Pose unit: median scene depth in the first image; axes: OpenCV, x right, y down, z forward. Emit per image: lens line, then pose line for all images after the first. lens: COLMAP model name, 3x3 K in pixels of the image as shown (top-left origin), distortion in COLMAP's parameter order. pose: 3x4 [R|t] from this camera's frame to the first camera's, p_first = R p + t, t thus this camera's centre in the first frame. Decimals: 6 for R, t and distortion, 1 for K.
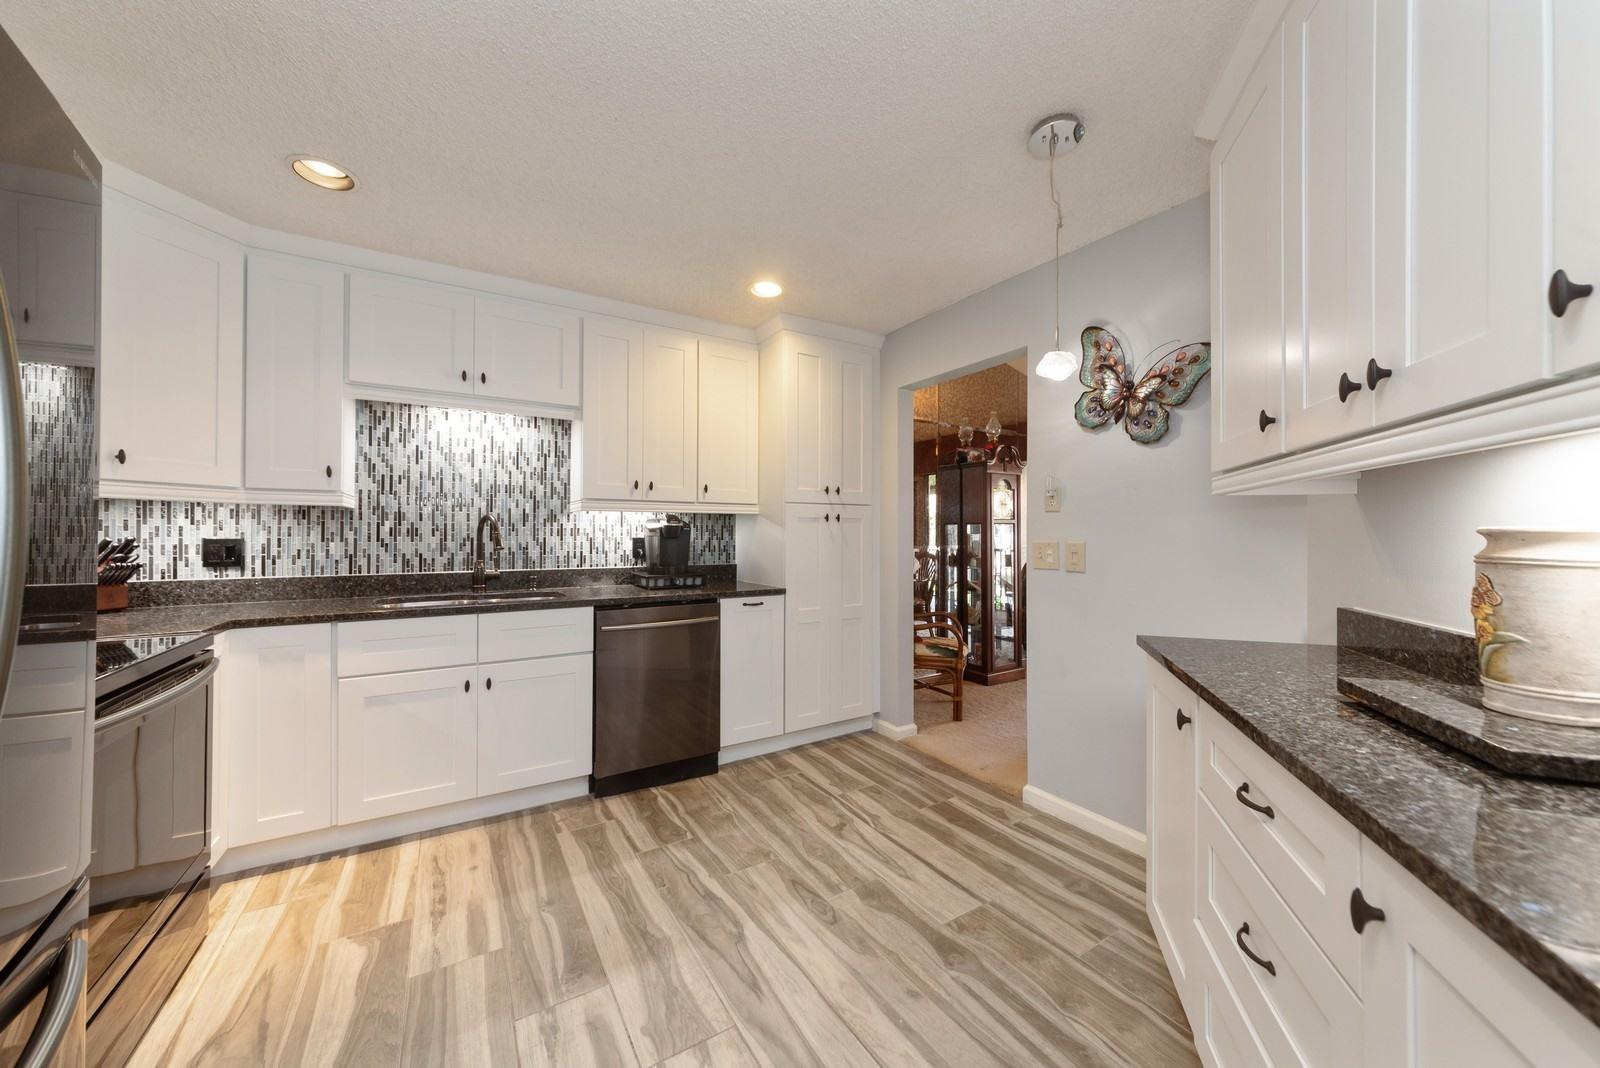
lens RADIAL K [[574.4, 0, 805.4], [0, 574.4, 533.6], [0, 0, 1]] dist [0.001675, 0.000188]
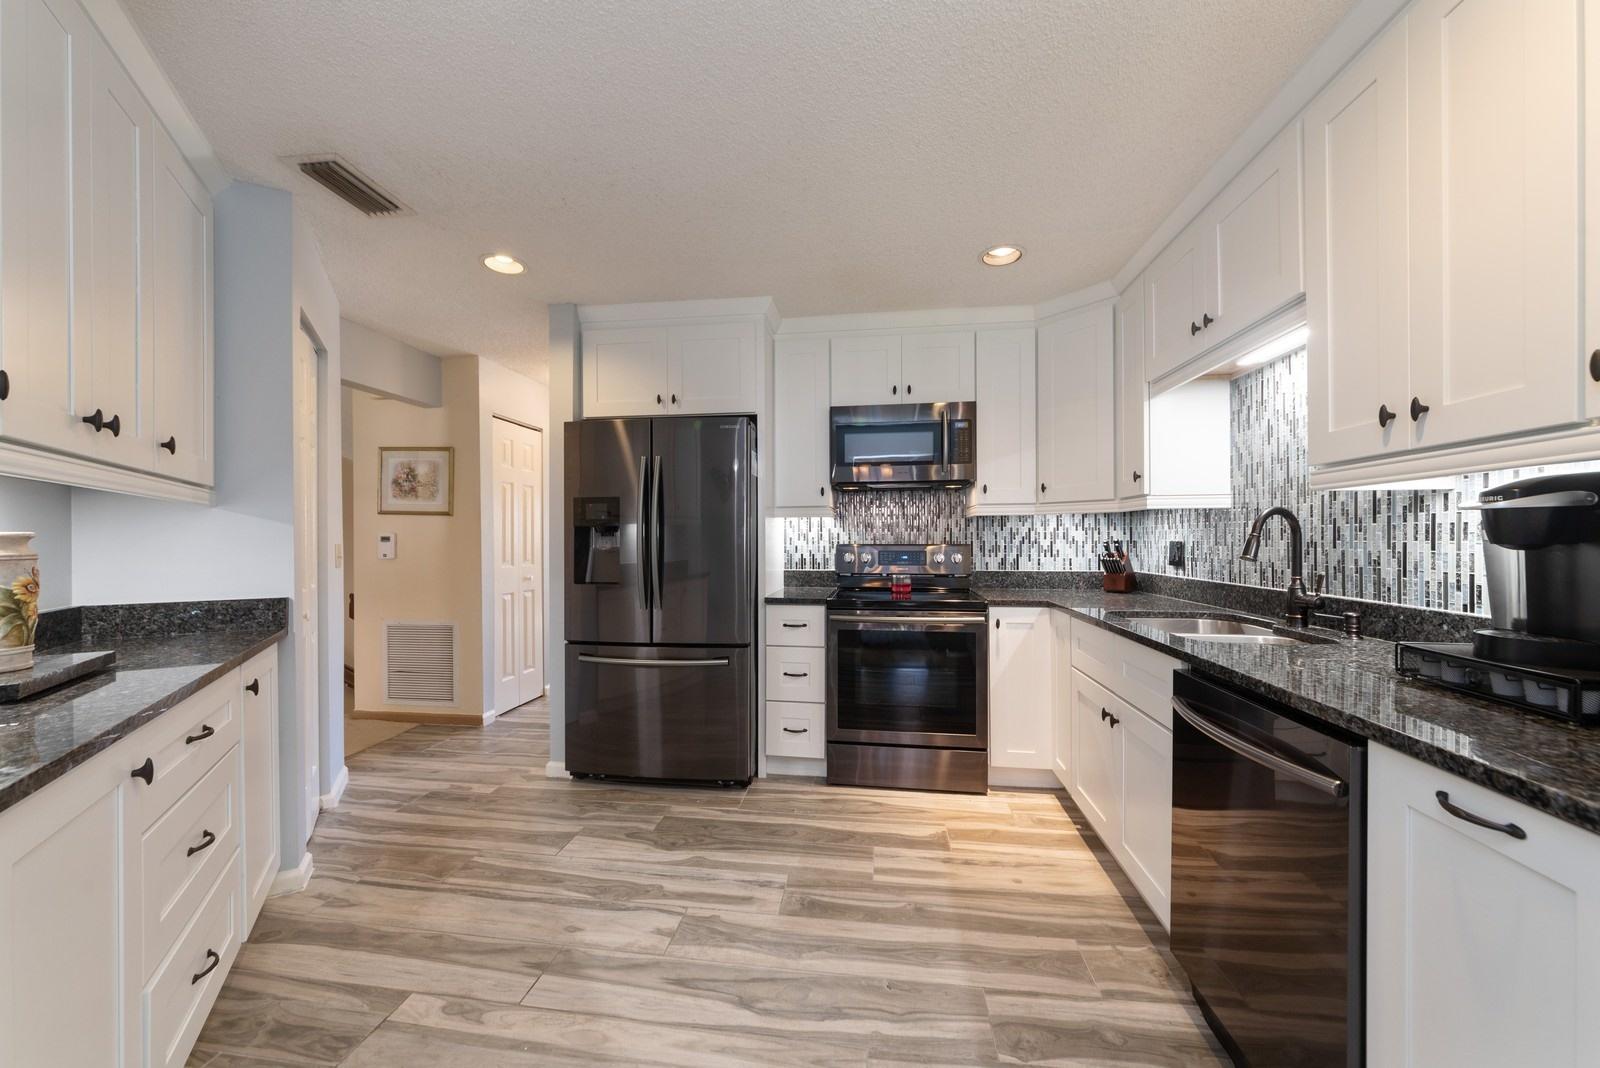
lens RADIAL K [[593.2, 0, 791.9], [0, 593.2, 543.2], [0, 0, 1]] dist [-0.021086, 0.004117]
pose [[-0.642265, 0.005876, -0.766460, 0.315094], [0.000446, 0.999973, 0.007293, 0.003197], [0.766483, 0.004342, -0.642250, 0.996074]]
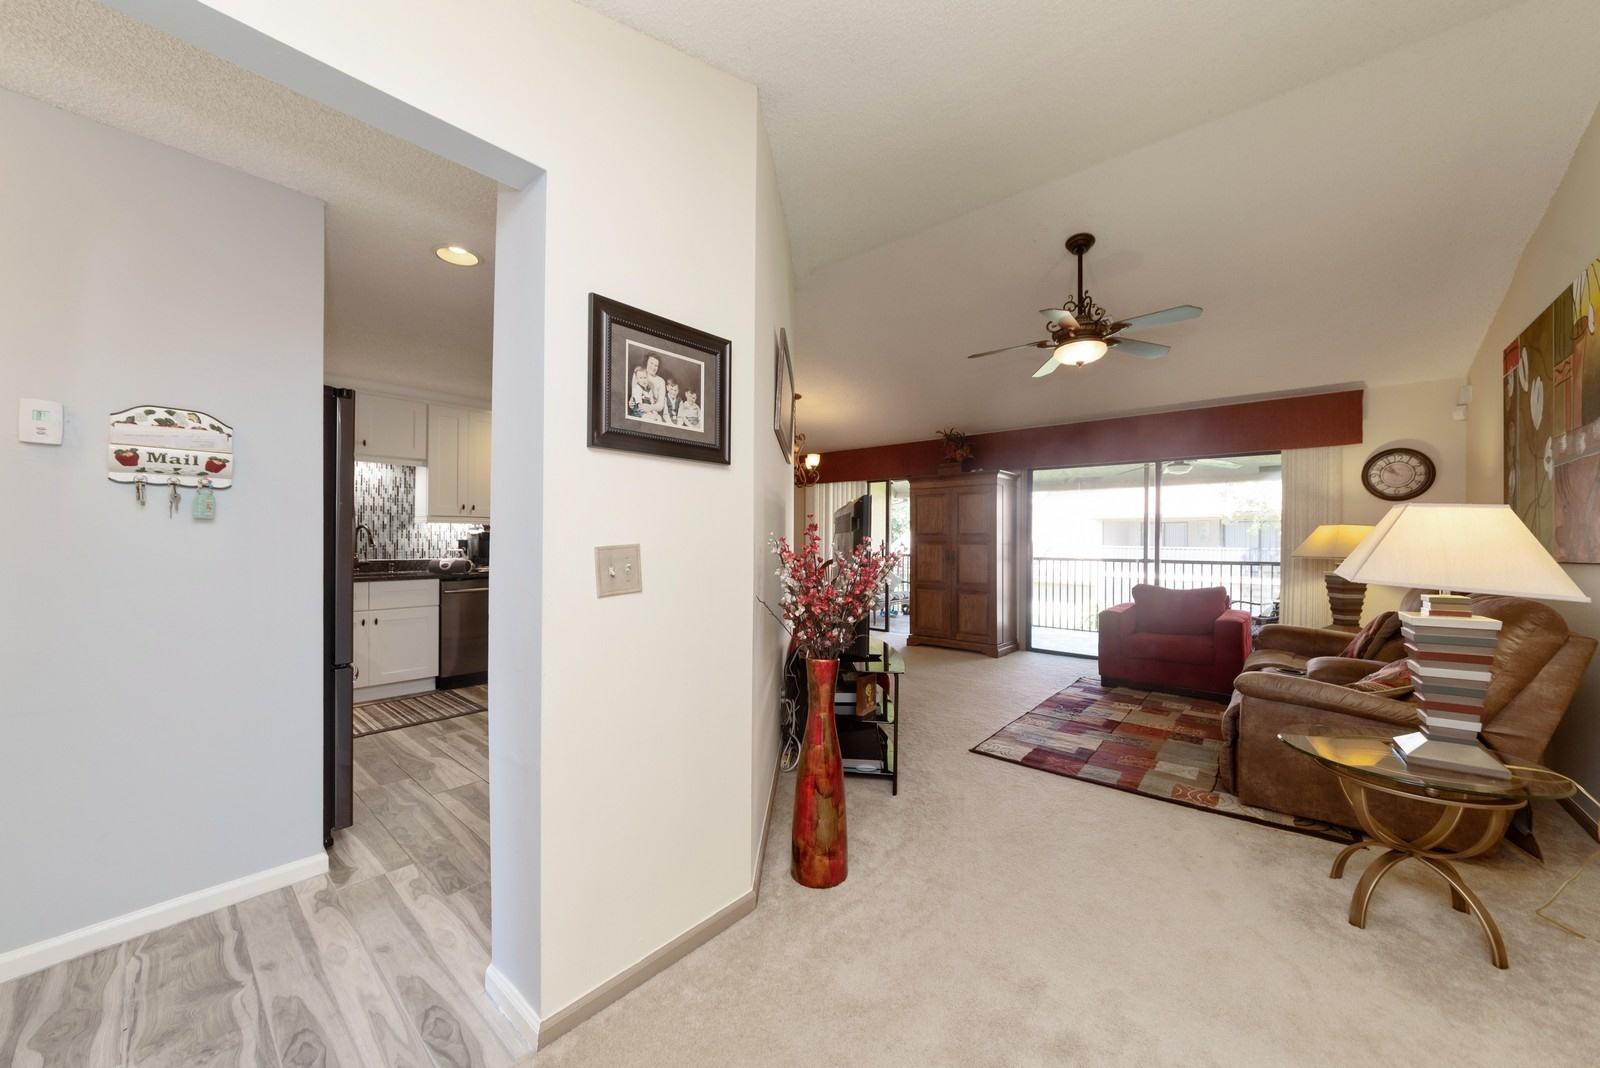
lens RADIAL K [[593.2, 0, 804.5], [0, 593.2, 539.2], [0, 0, 1]] dist [-0.021086, 0.004117]
pose [[0.955542, 0.003686, 0.294832, 0.144632], [-0.003064, 0.999992, -0.002571, 0.008233], [-0.294839, 0.001553, 0.955546, -0.928220]]
